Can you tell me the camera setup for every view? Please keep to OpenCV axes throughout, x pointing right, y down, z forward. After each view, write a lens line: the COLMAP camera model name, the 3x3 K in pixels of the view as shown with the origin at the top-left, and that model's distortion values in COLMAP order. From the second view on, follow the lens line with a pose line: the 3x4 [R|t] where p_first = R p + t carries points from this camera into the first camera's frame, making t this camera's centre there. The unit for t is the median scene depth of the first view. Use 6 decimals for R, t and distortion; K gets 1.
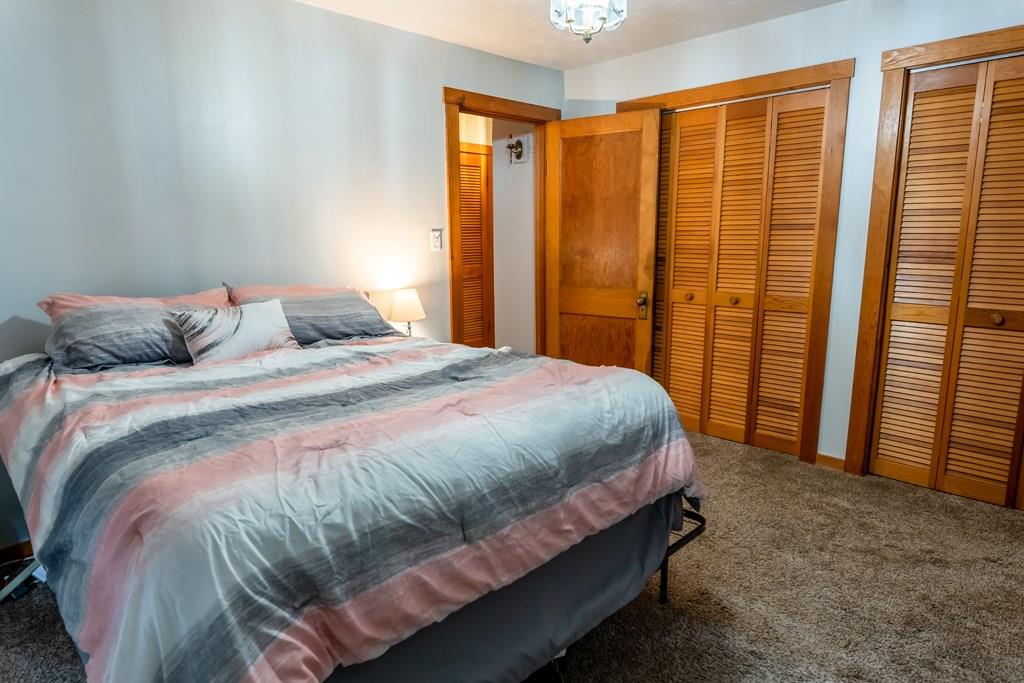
lens RADIAL K [[602.5, 0, 512.7], [0, 602.5, 340.4], [0, 0, 1]] dist [0.001266, -0.001527]
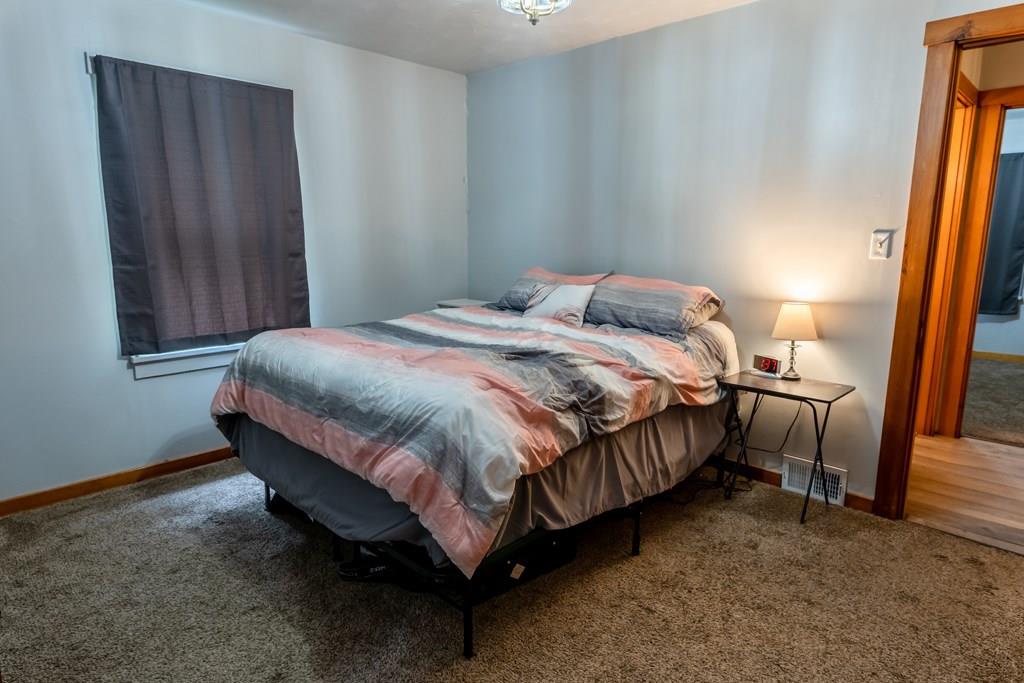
lens RADIAL K [[602.5, 0, 511.0], [0, 602.5, 341.7], [0, 0, 1]] dist [0.001266, -0.001527]
pose [[0.026290, 0.189522, -0.981524, 1.226447], [-0.183061, 0.966173, 0.181655, -0.214650], [0.982750, 0.174903, 0.060094, 1.107877]]
